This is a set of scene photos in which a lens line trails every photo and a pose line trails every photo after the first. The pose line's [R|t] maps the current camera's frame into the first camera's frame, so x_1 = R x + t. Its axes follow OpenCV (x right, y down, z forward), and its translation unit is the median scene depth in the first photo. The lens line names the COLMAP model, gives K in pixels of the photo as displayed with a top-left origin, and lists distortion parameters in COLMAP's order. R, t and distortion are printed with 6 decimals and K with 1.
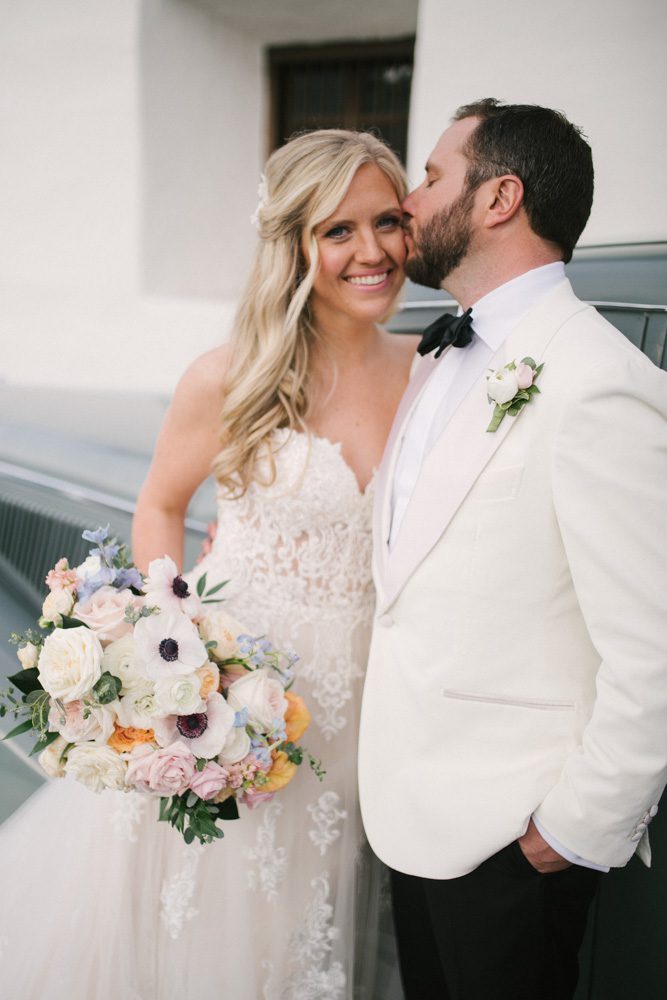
lens RADIAL K [[1079.5, 0, 333.5], [0, 1079.5, 500.0], [0, 0, 1]] dist [0.085655, -0.289667]
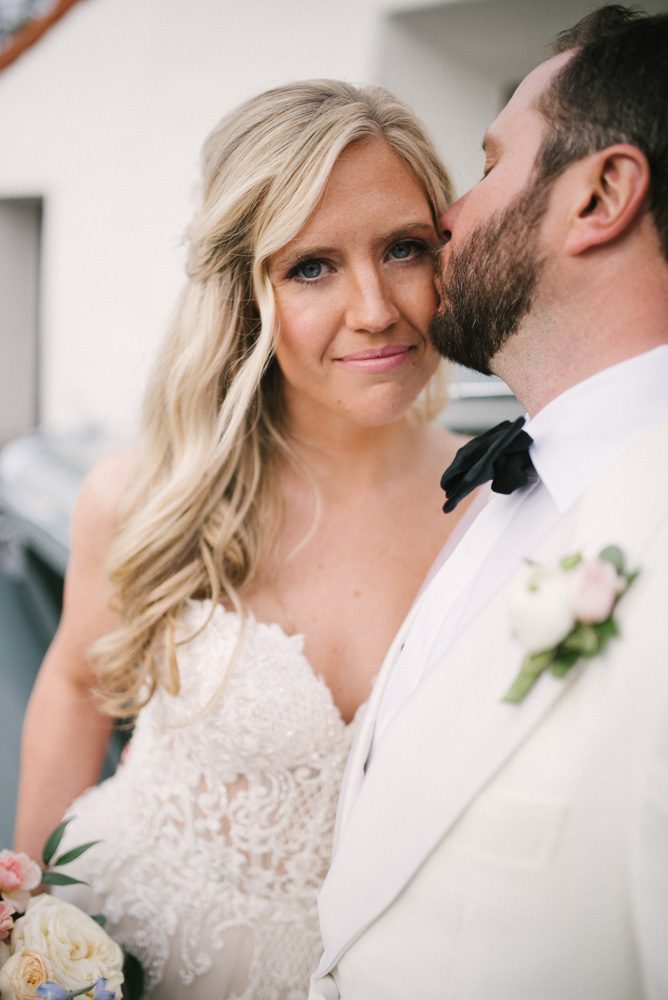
lens RADIAL K [[1061.2, 0, 226.8], [0, 1061.2, 516.7], [0, 0, 1]] dist [0.089072, -0.336568]
pose [[0.943429, 0.081094, -0.321505, 0.146360], [-0.090693, 0.995766, -0.014965, -0.105094], [0.318930, 0.043277, 0.946790, 0.467407]]
